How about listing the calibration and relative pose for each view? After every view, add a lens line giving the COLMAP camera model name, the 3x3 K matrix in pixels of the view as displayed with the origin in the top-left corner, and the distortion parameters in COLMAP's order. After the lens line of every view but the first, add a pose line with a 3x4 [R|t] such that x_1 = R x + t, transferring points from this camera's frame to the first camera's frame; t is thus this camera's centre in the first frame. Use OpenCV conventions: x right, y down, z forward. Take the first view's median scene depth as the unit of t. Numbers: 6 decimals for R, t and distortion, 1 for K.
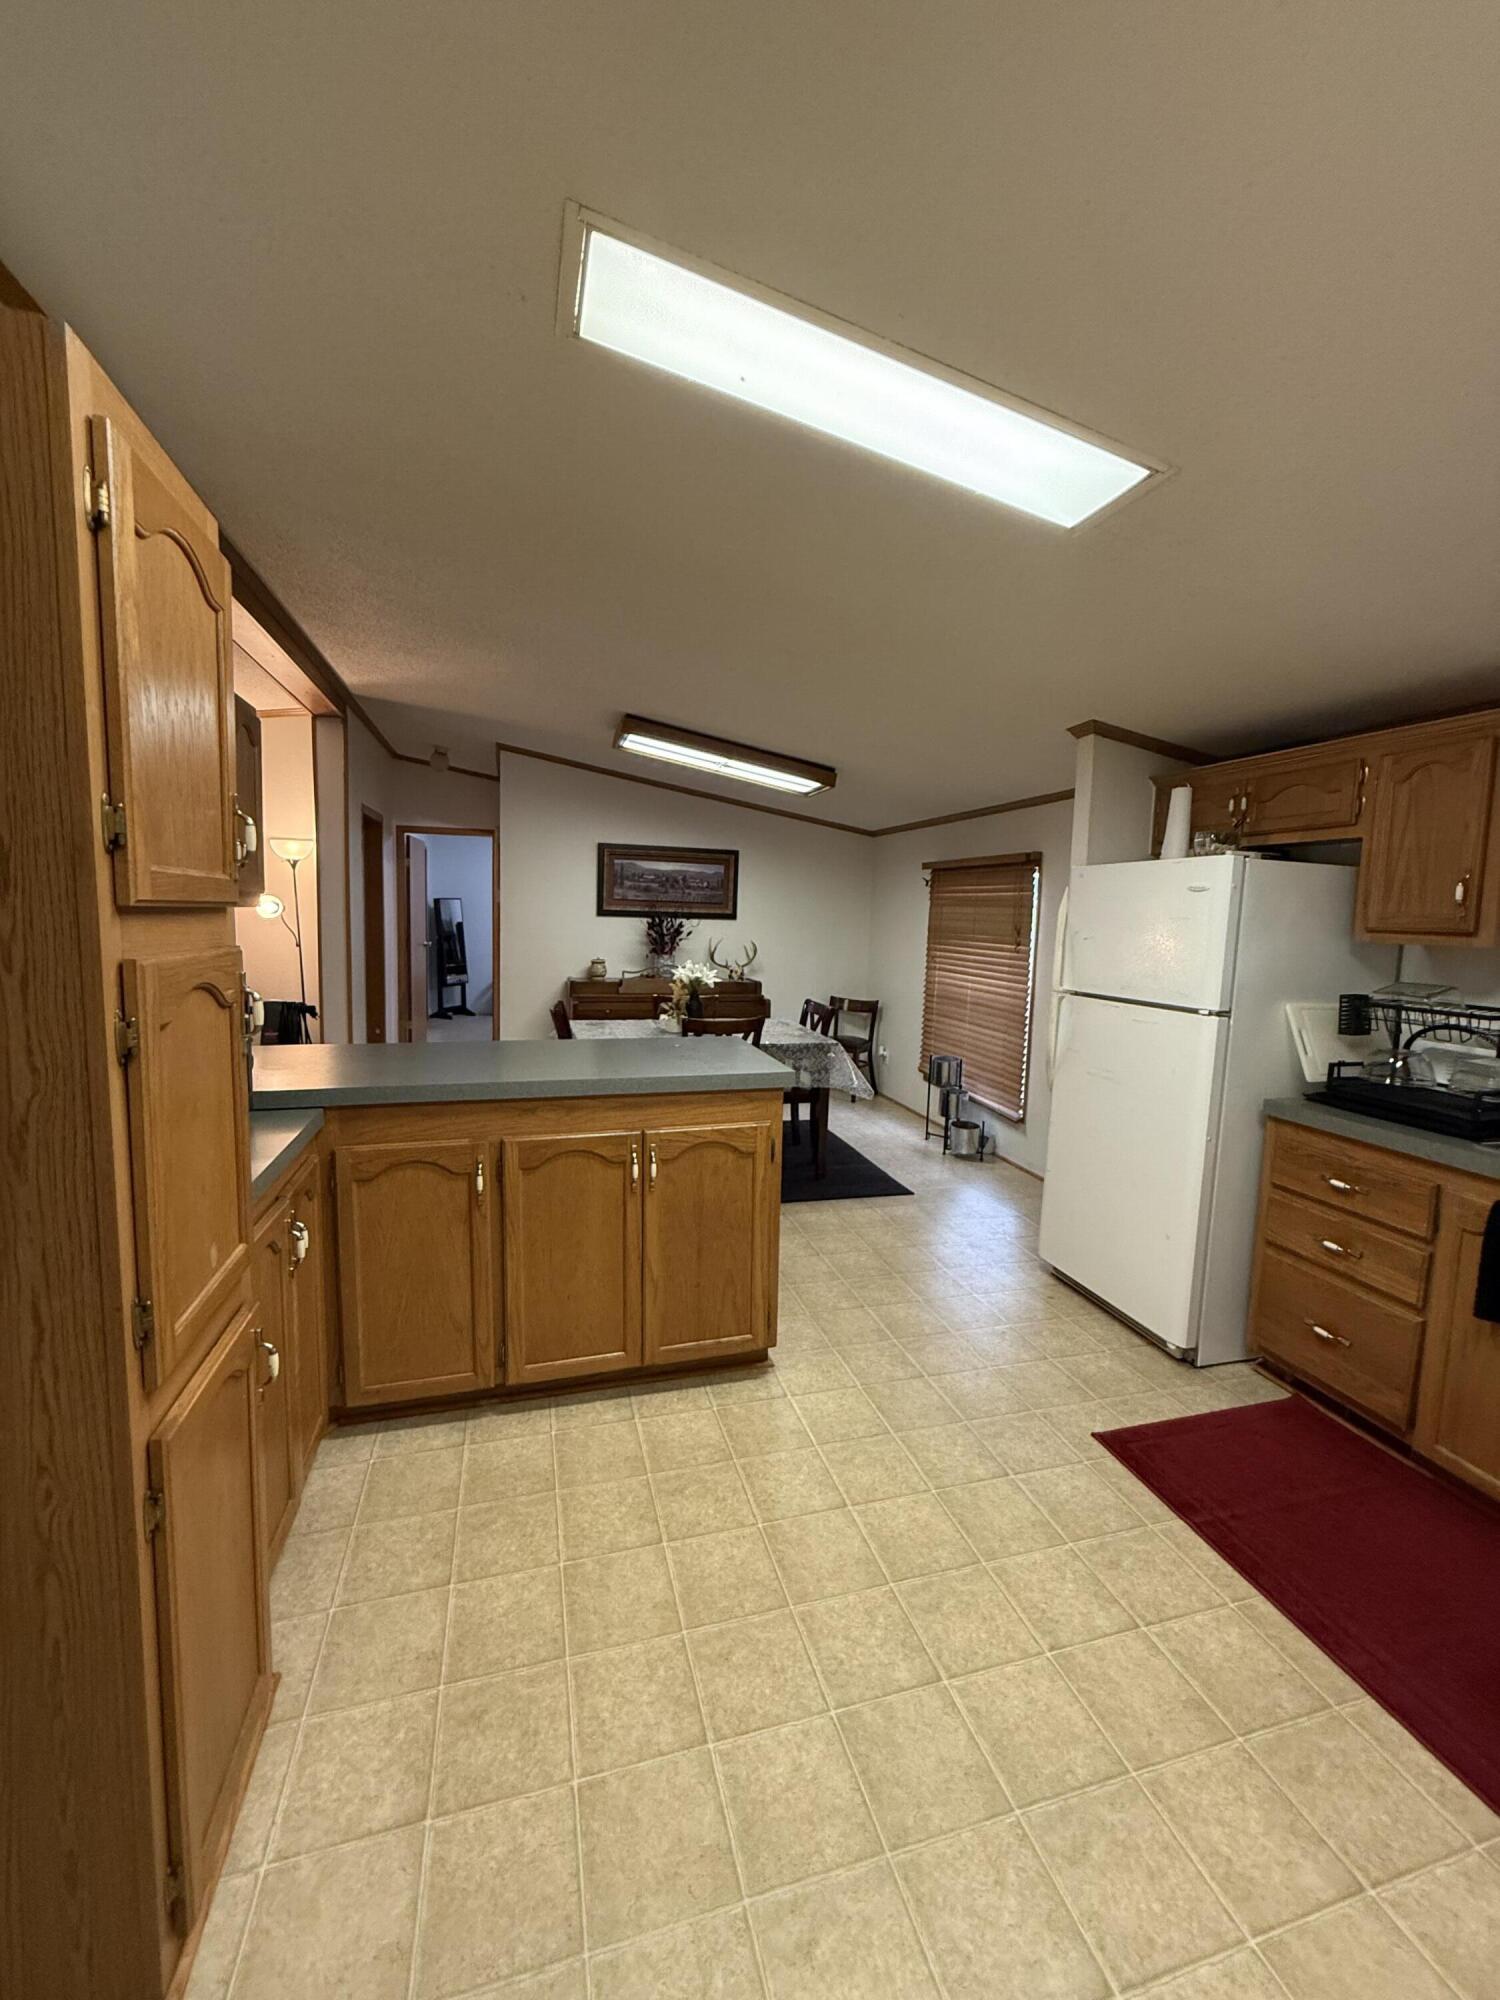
lens RADIAL K [[799.7, 0, 734.3], [0, 799.7, 995.6], [0, 0, 1]] dist [0.000492, -0.001270]
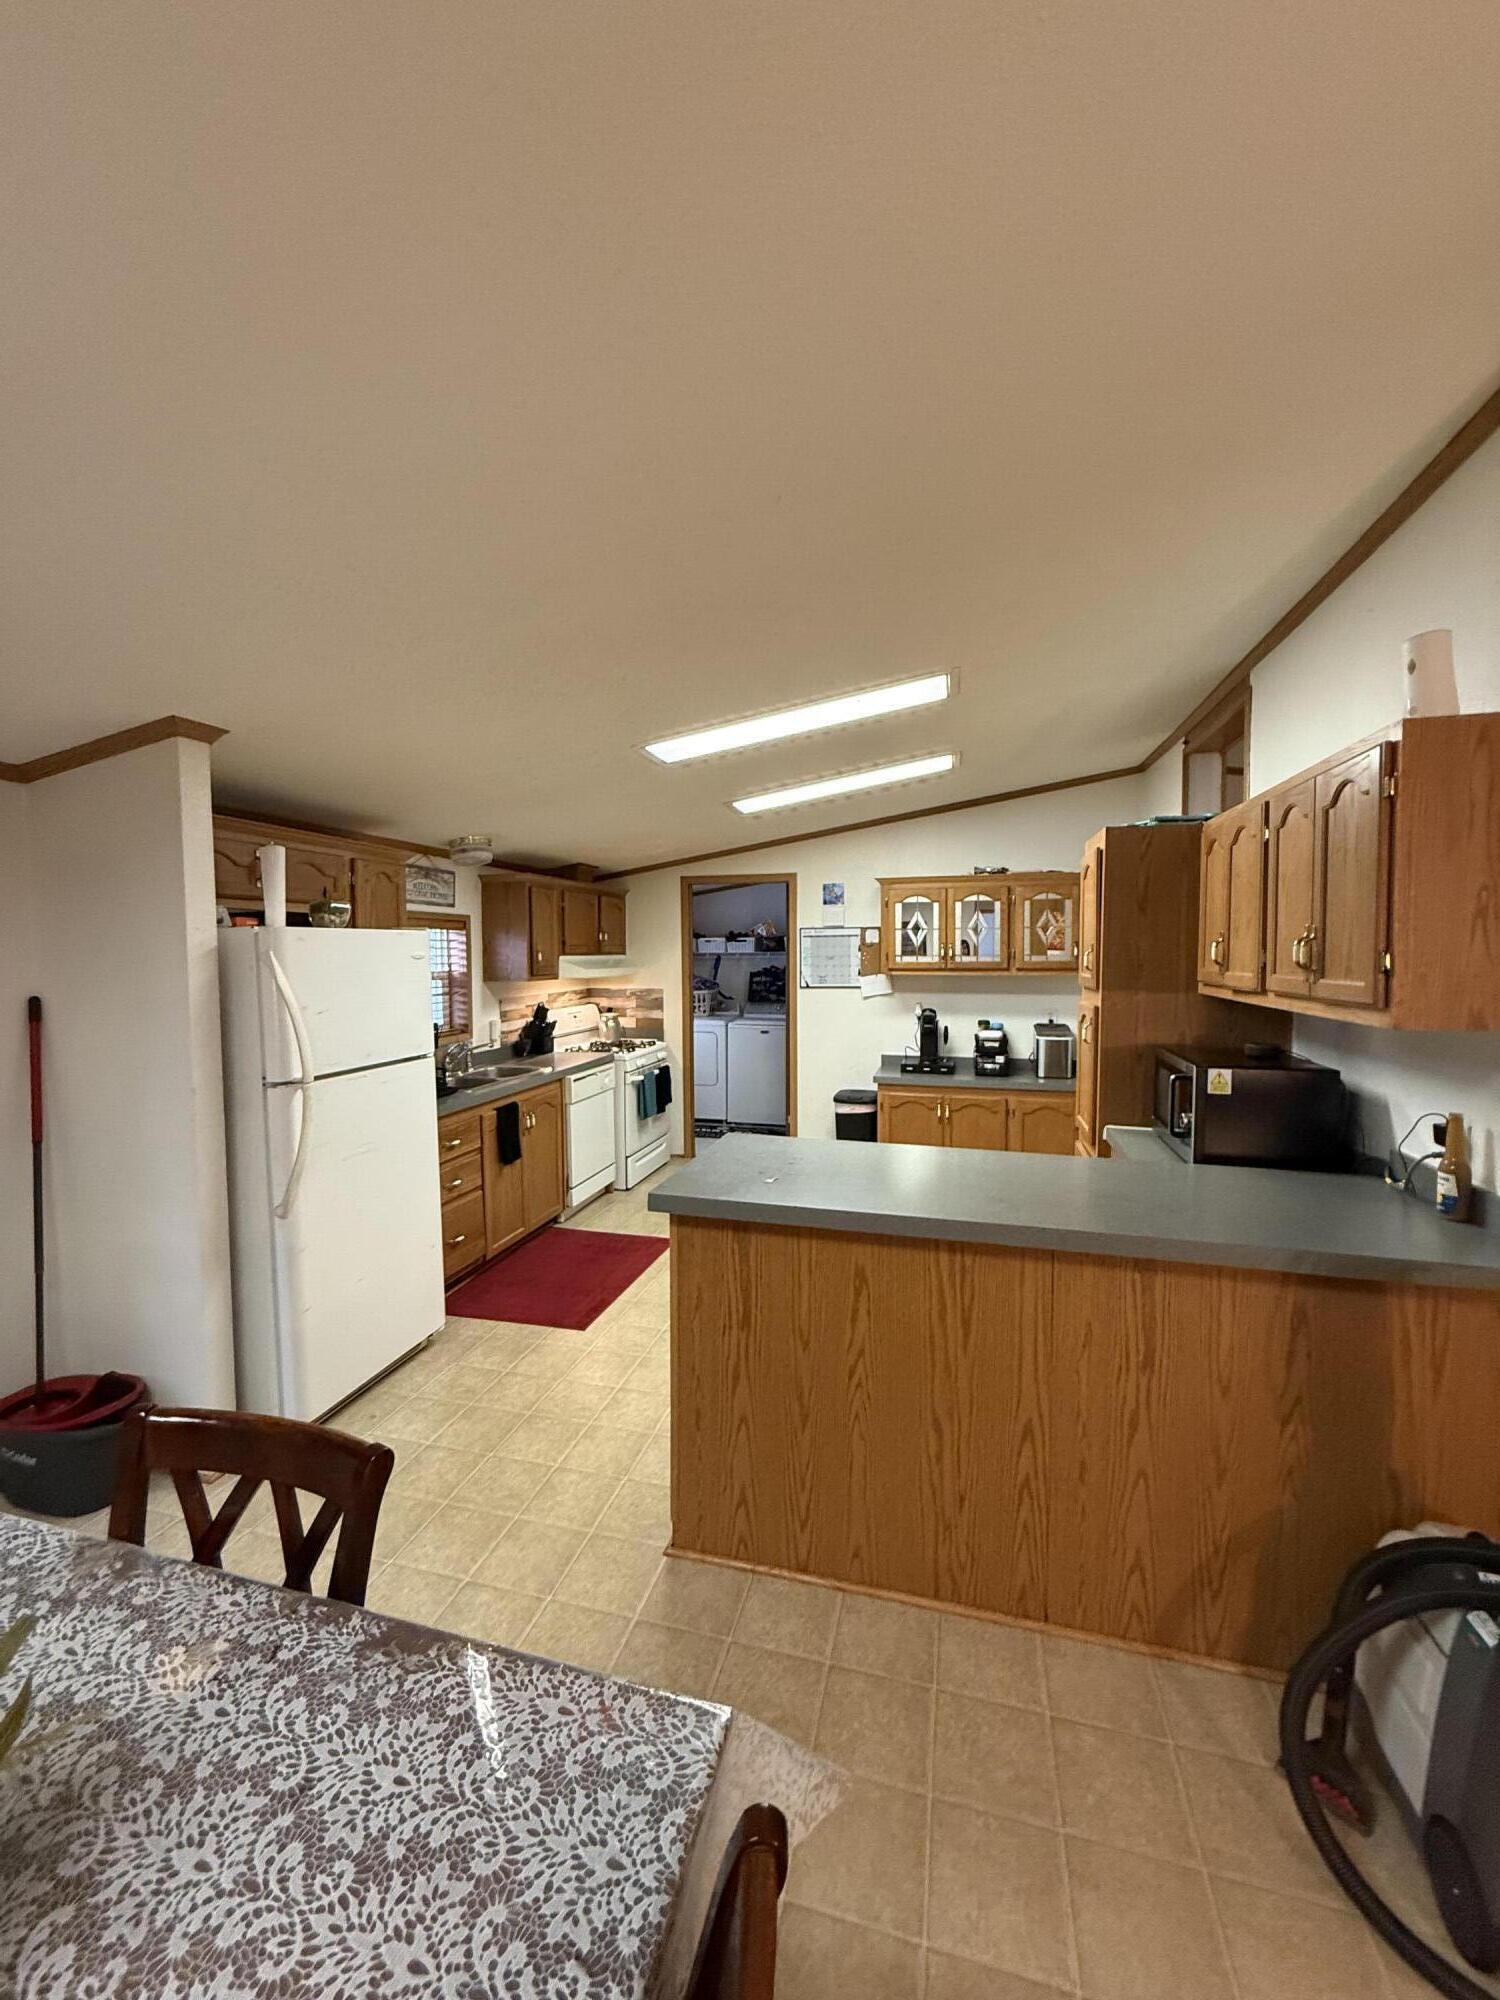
lens RADIAL K [[799.7, 0, 748.3], [0, 799.7, 991.9], [0, 0, 1]] dist [0.000492, -0.001270]
pose [[-0.857631, -0.046791, 0.512133, -0.199139], [0.038736, 0.987146, 0.155058, -0.104654], [-0.512805, 0.152820, -0.844794, 0.740916]]
